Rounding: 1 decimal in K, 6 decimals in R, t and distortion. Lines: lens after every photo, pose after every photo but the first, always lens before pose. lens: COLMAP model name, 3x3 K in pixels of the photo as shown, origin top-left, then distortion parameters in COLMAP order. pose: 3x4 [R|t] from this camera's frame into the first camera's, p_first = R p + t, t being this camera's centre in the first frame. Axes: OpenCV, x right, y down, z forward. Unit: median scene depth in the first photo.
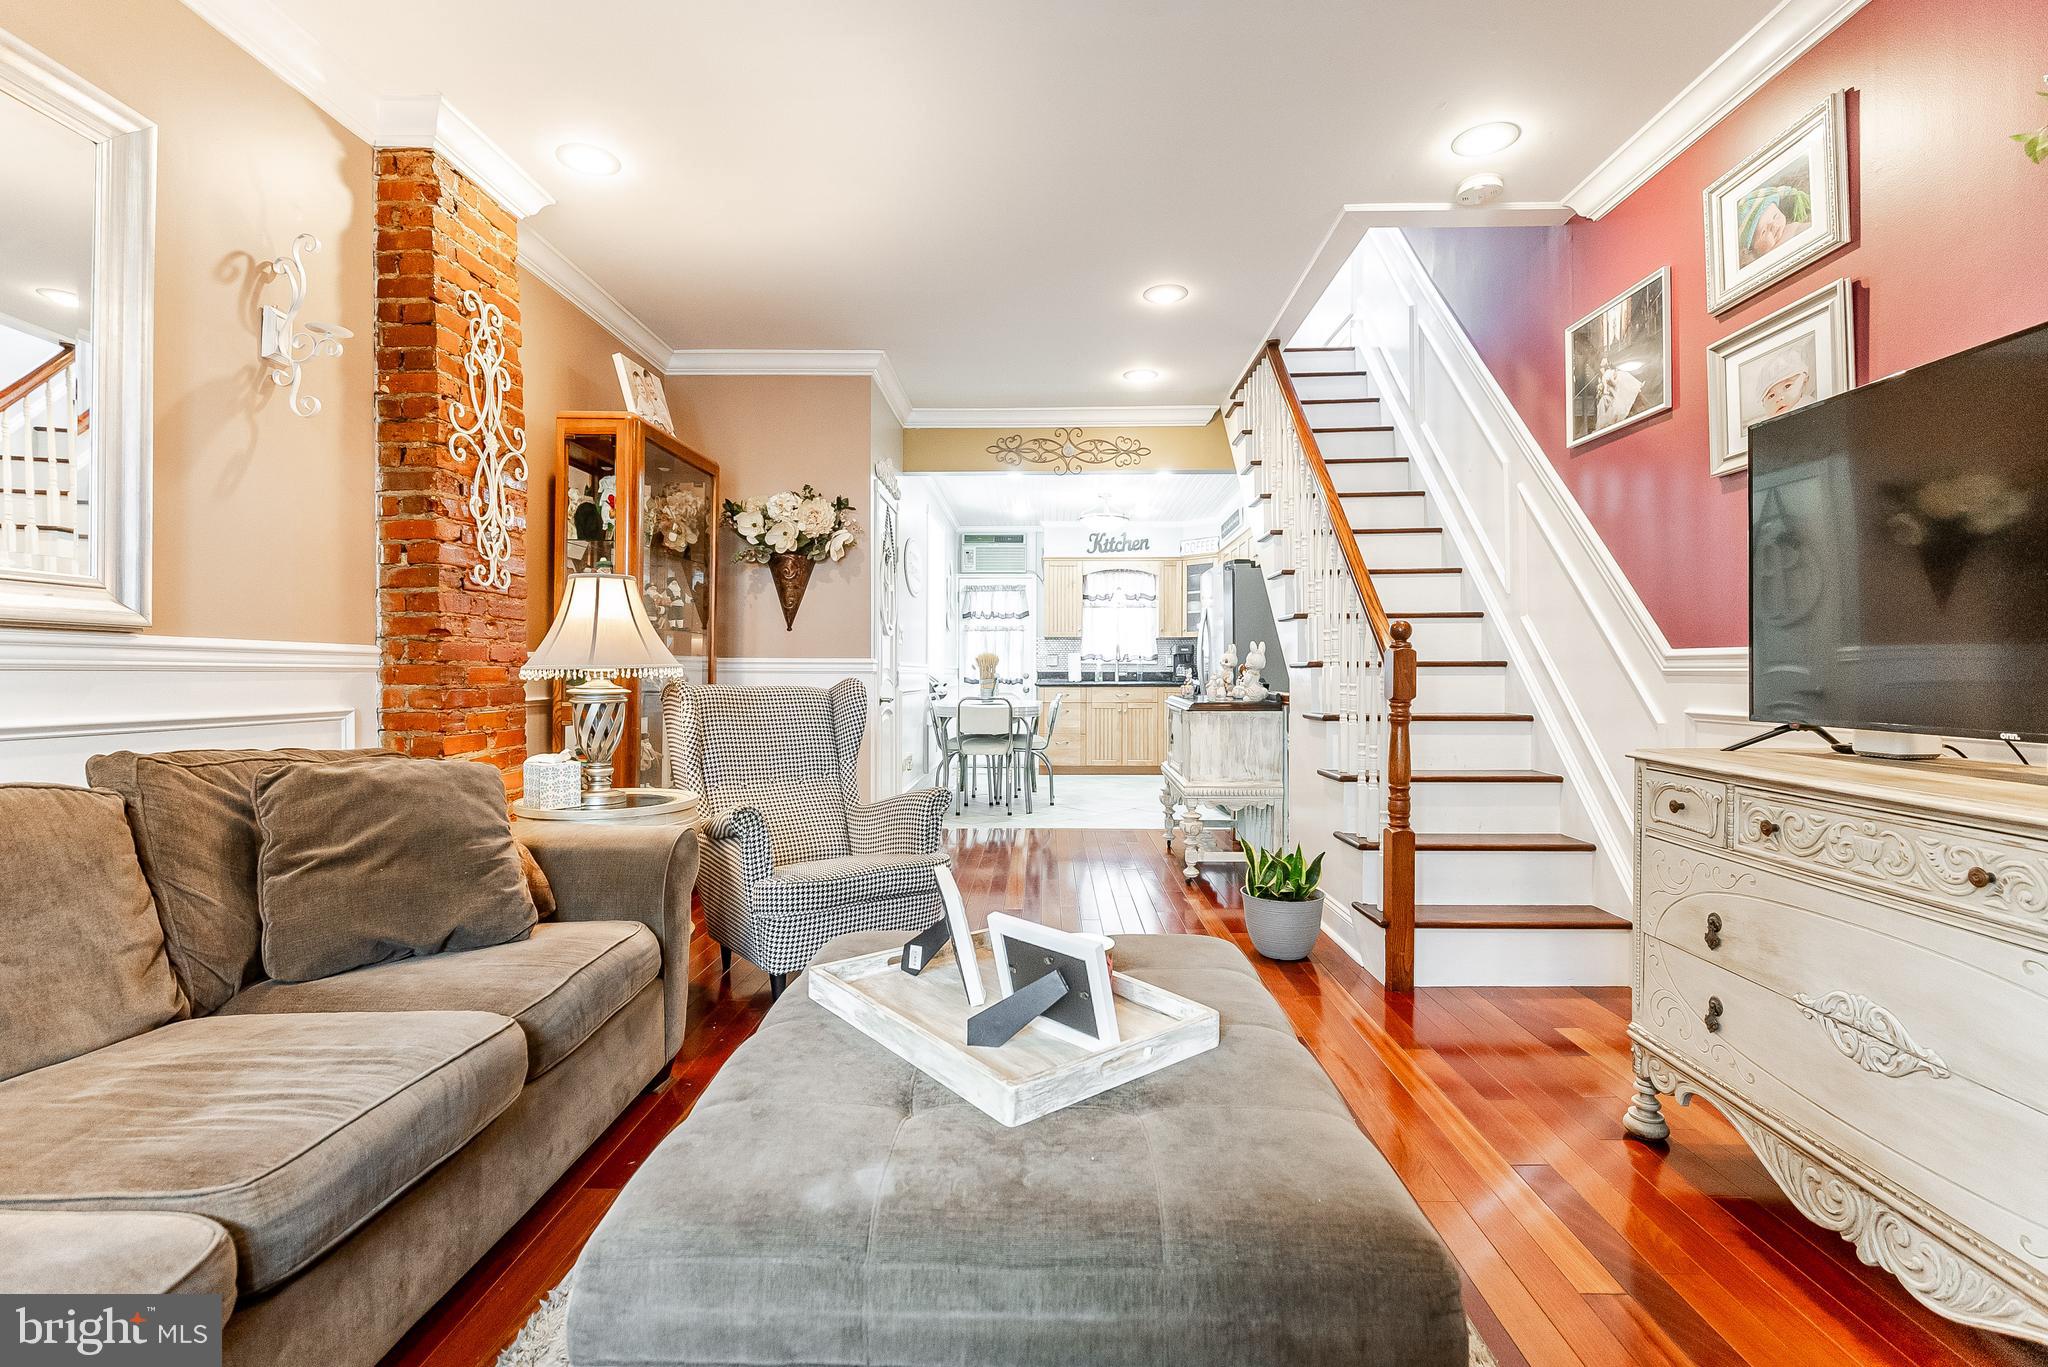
lens RADIAL K [[922.8, 0, 1026.7], [0, 922.8, 679.7], [0, 0, 1]] dist [-0.000652, -0.000388]
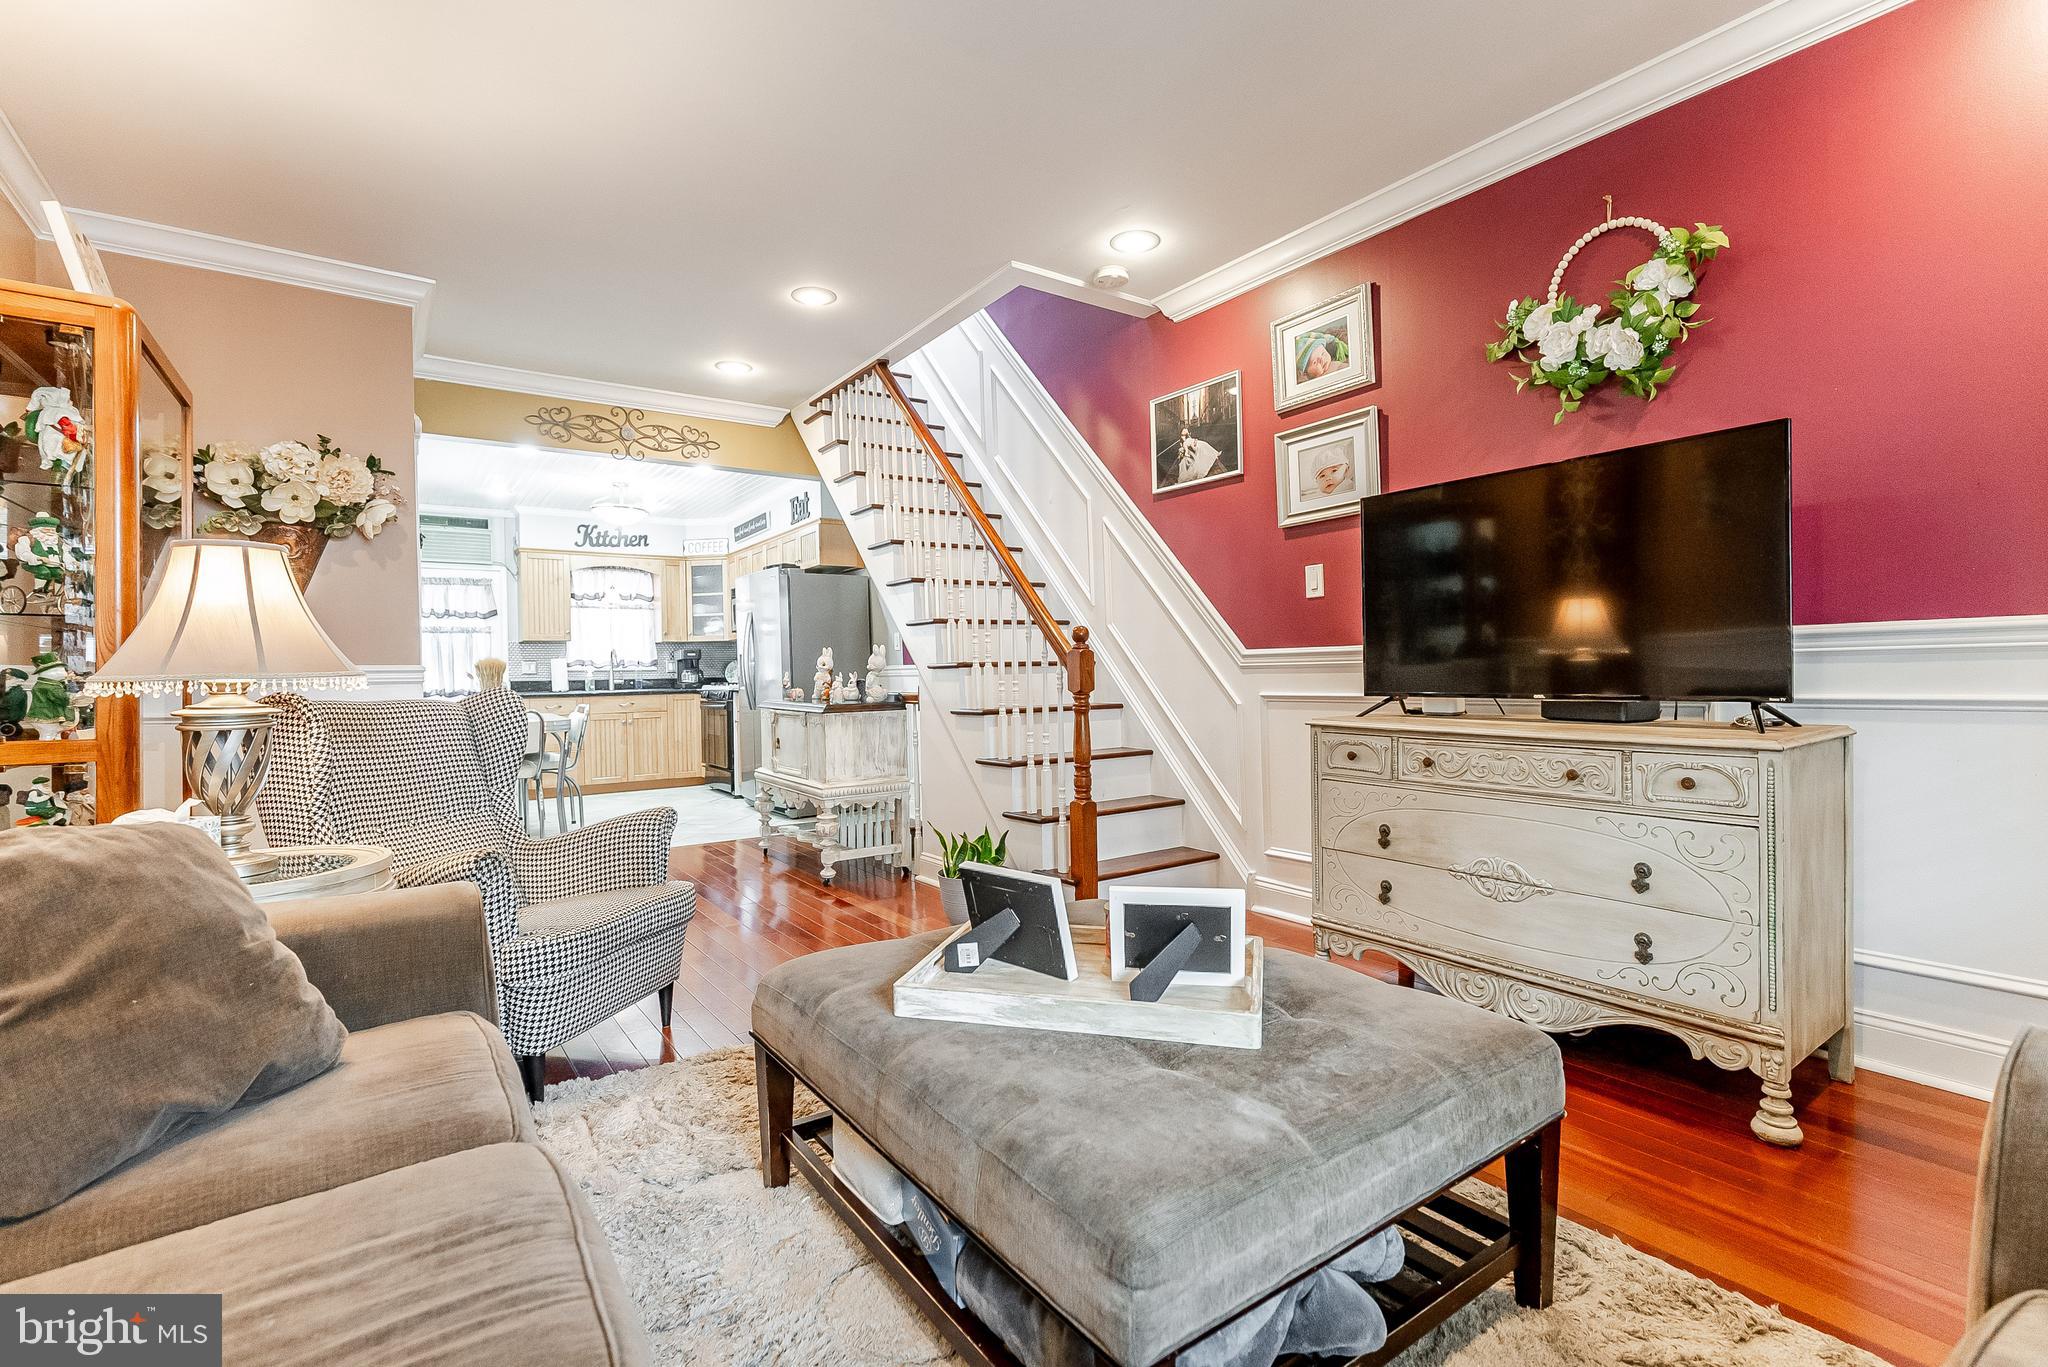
lens RADIAL K [[922.8, 0, 1027.1], [0, 922.8, 682.1], [0, 0, 1]] dist [-0.000652, -0.000388]
pose [[0.801592, -0.022265, 0.597457, -0.357794], [0.024630, 0.999688, 0.004209, 0.001566], [-0.597364, 0.011342, 0.801890, 0.085933]]
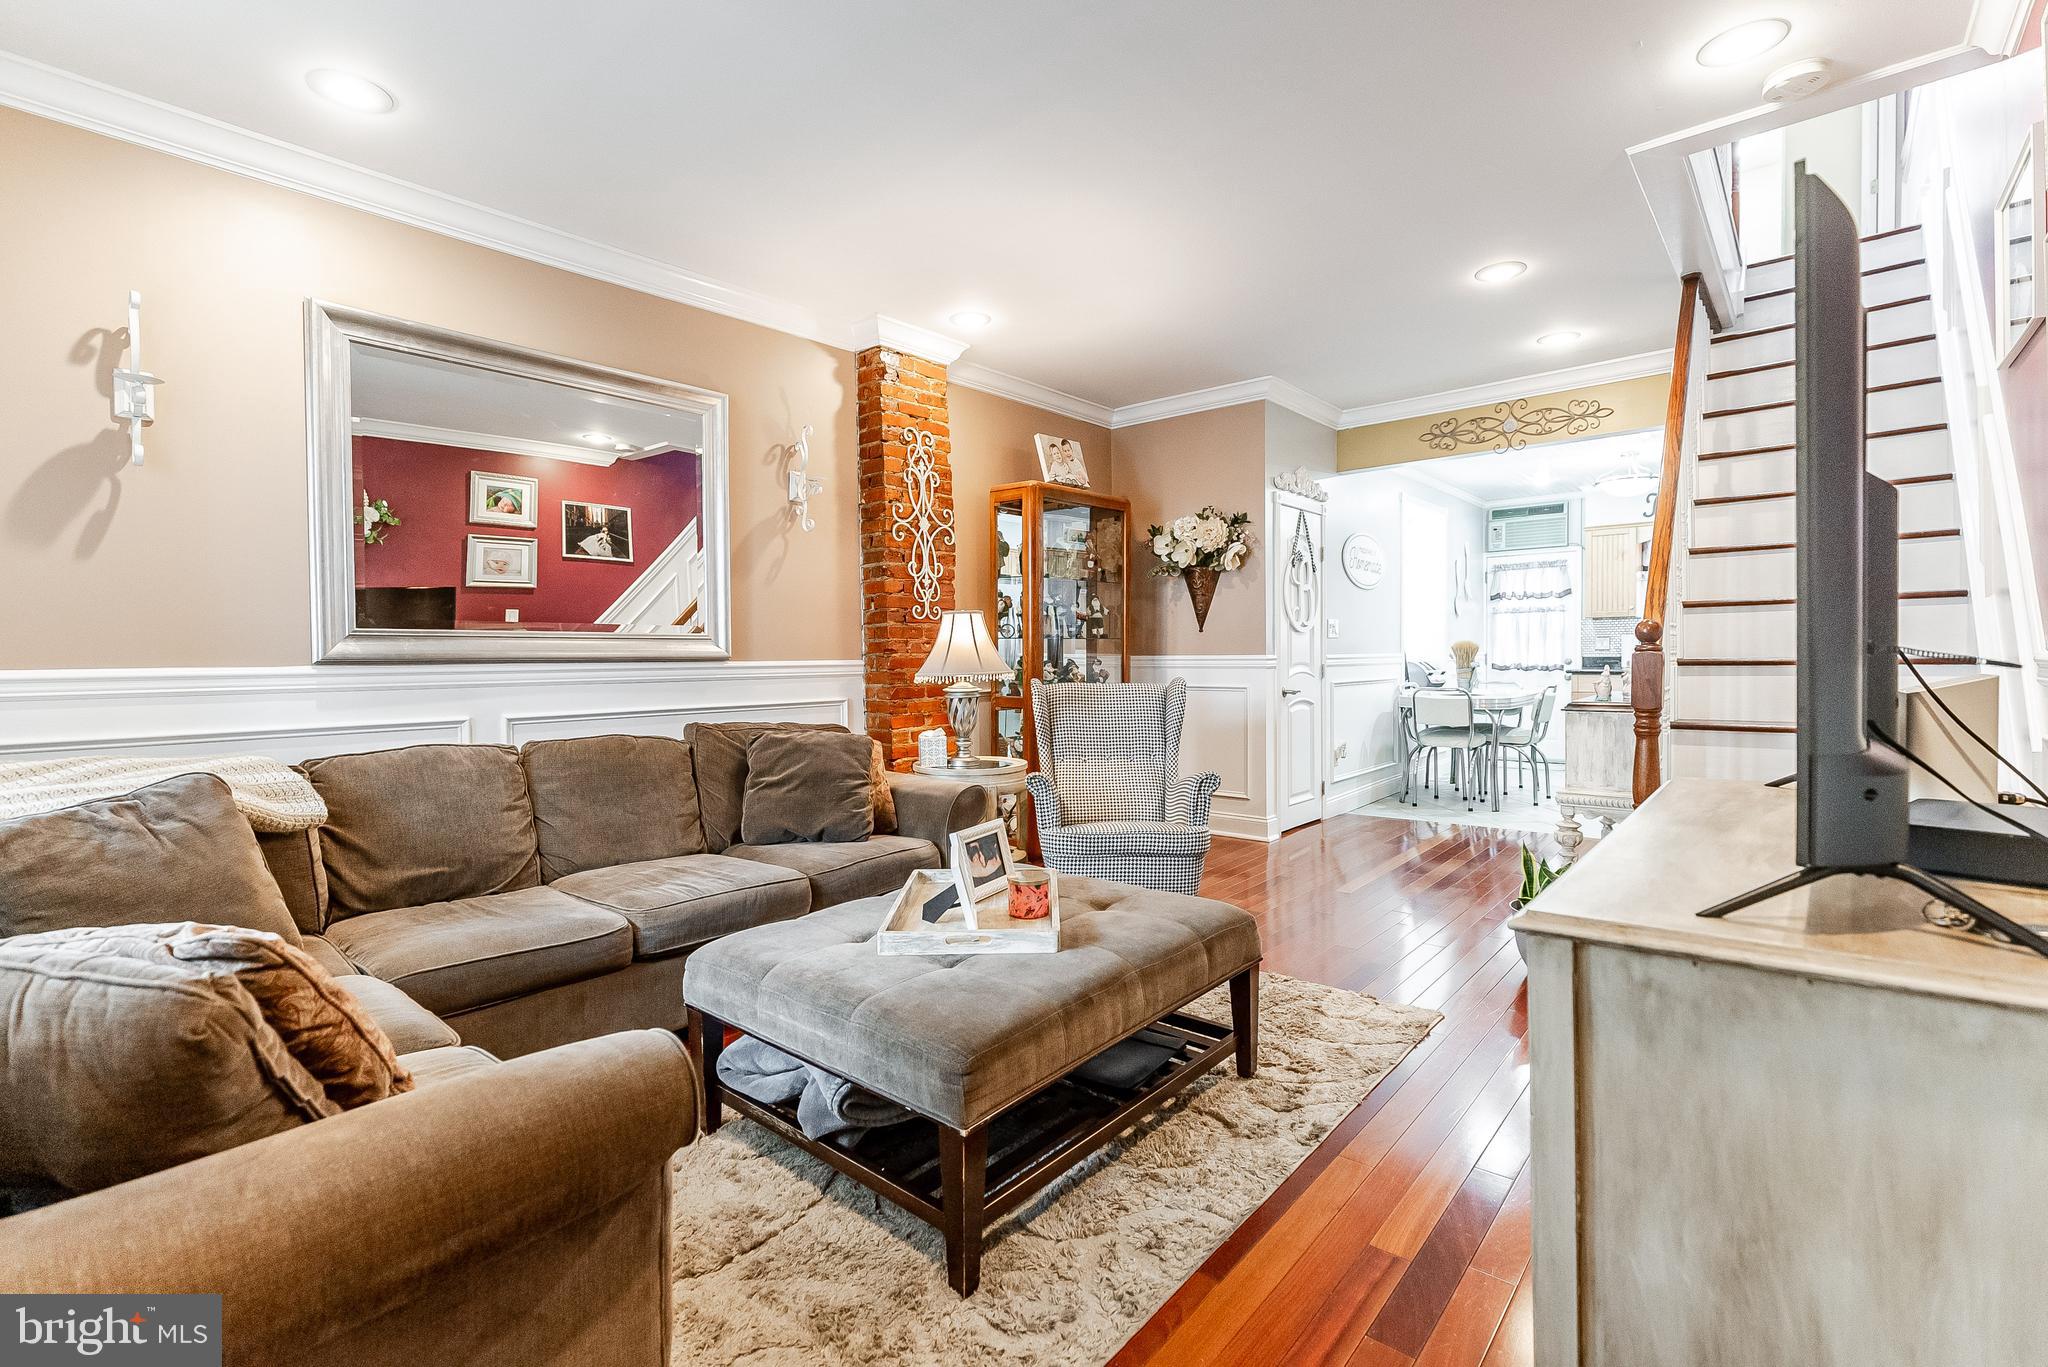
lens RADIAL K [[922.8, 0, 1032.2], [0, 922.8, 681.5], [0, 0, 1]] dist [-0.000652, -0.000388]
pose [[0.775509, 0.007317, -0.631295, 0.500147], [0.009049, 0.999701, 0.022703, -0.029697], [0.631272, -0.023319, 0.775211, -0.066704]]
